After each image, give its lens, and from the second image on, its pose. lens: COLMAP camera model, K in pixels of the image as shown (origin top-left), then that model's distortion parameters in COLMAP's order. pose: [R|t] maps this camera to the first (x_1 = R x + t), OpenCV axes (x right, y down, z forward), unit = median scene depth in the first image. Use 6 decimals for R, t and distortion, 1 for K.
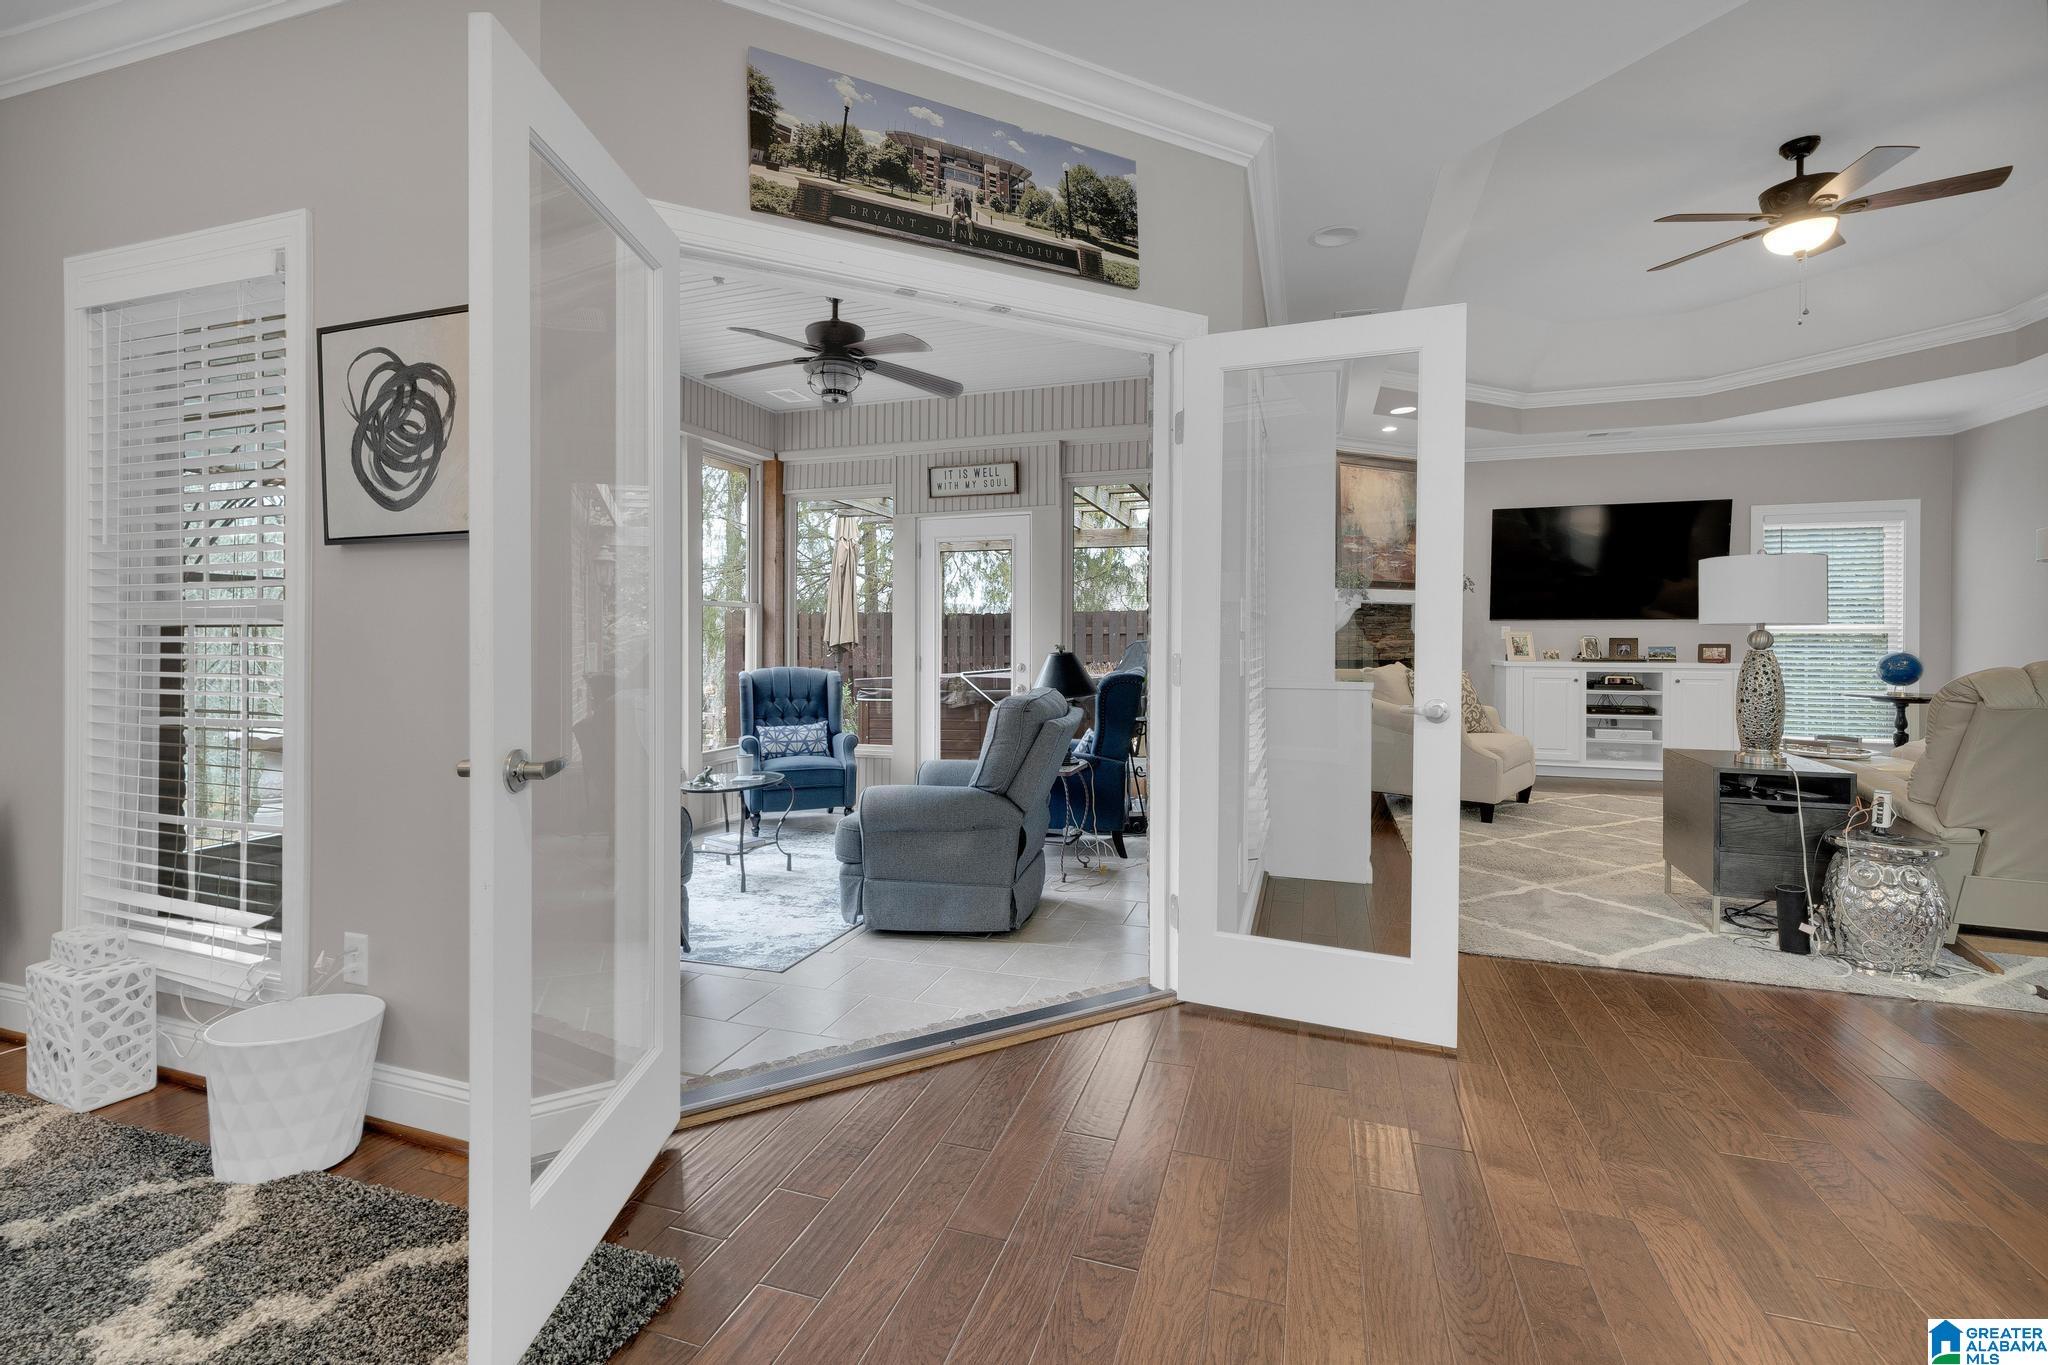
lens RADIAL K [[917.1, 0, 1014.0], [0, 917.1, 633.5], [0, 0, 1]] dist [0.004297, 0.000394]
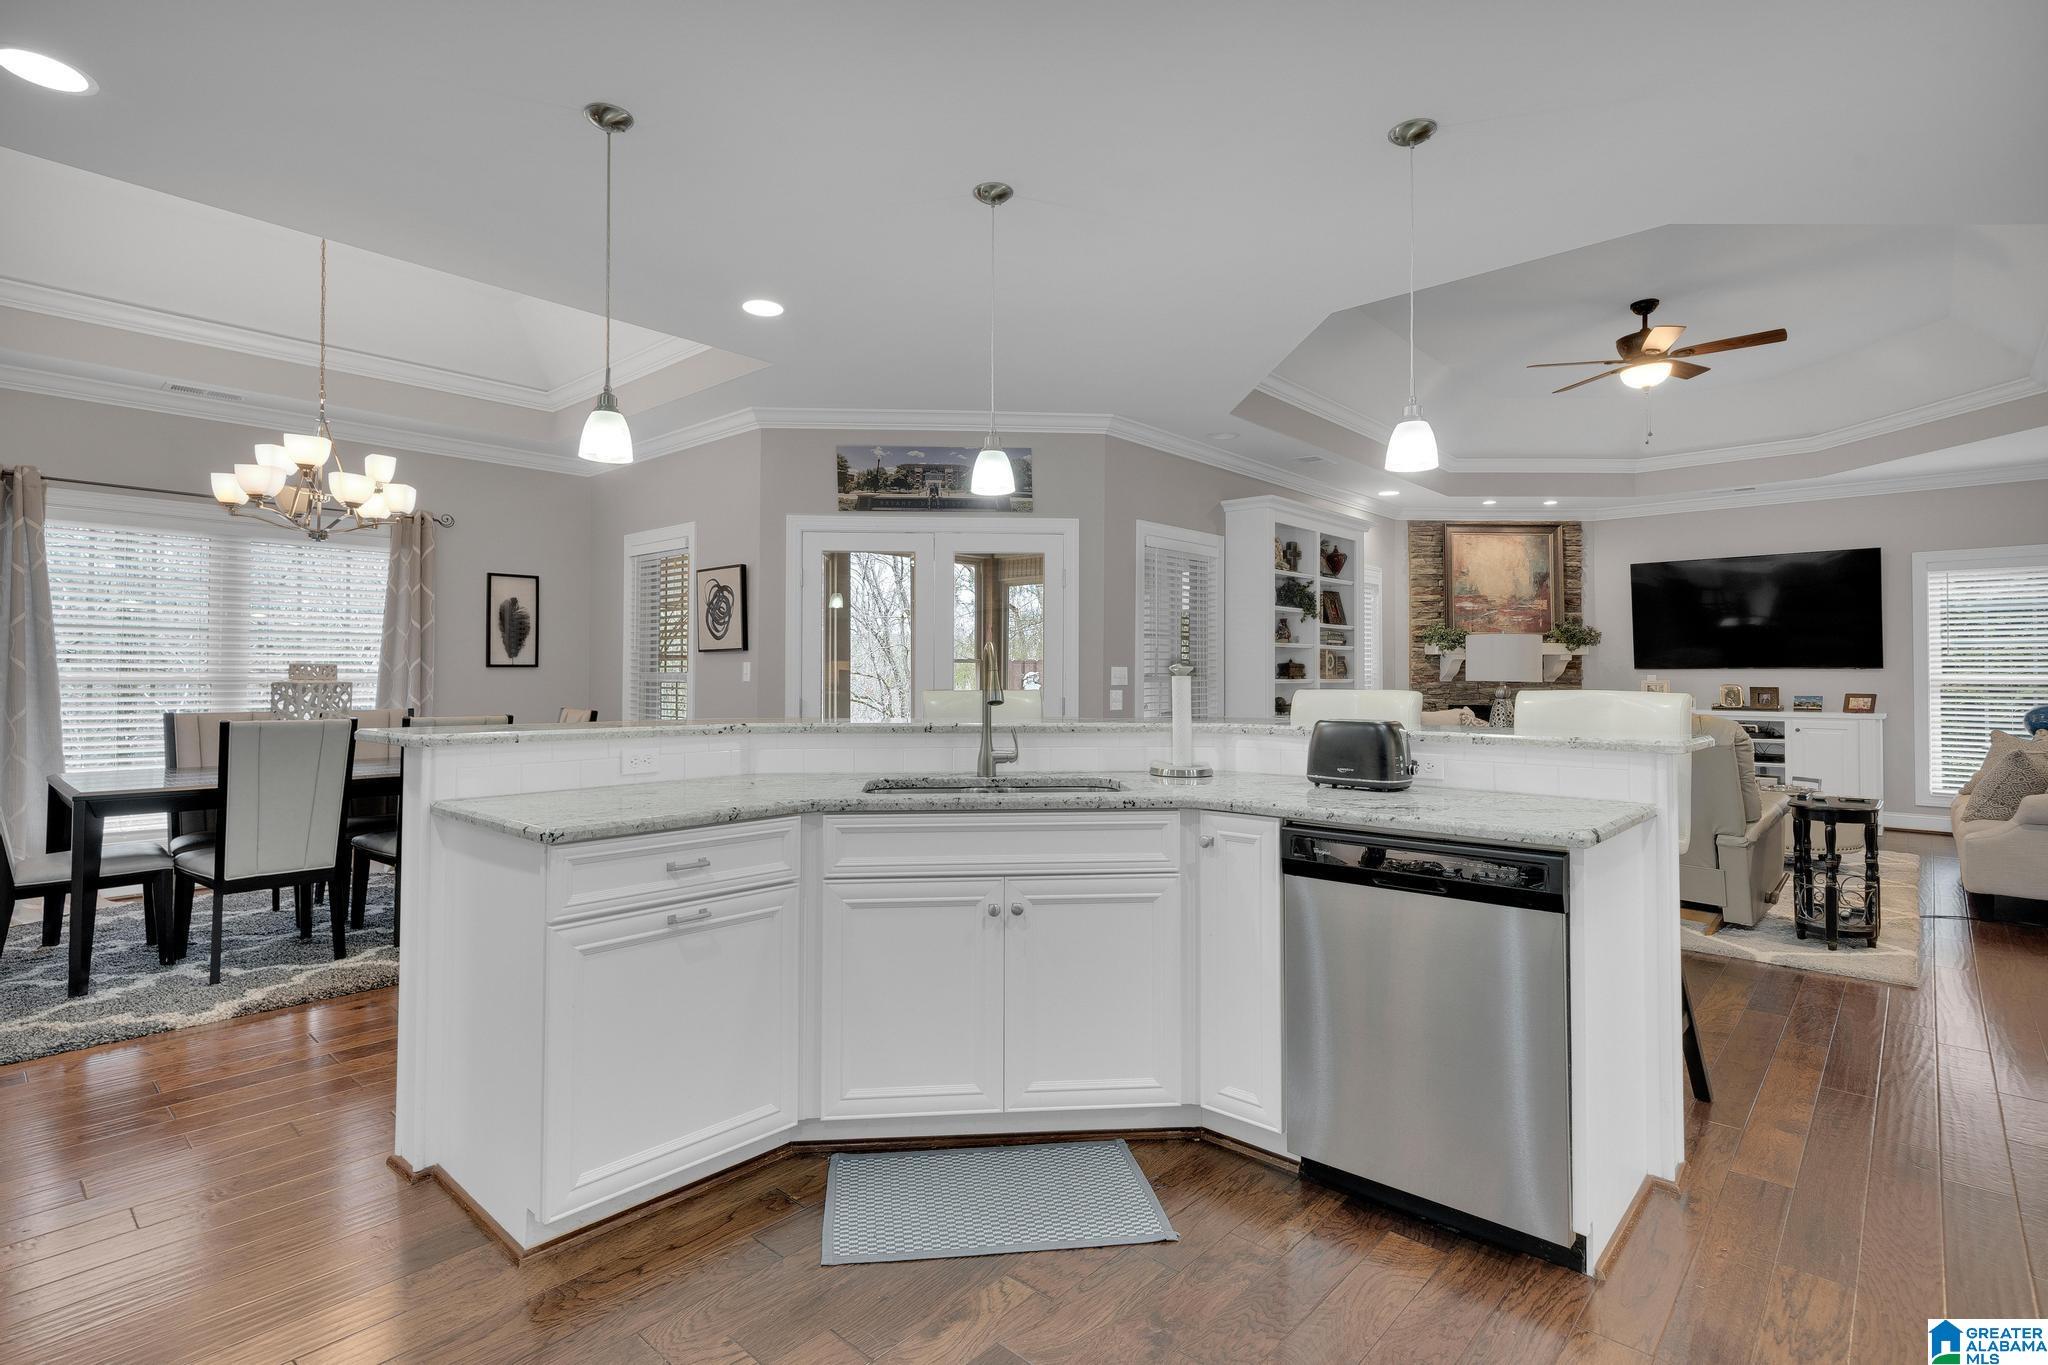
lens RADIAL K [[1003.2, 0, 1007.6], [0, 1003.2, 654.6], [0, 0, 1]] dist [0.012588, 0.001121]
pose [[0.912713, -0.006877, -0.408544, 0.613260], [-0.000111, 0.999854, -0.017080, -0.020698], [0.408602, 0.015635, 0.912579, -0.626294]]
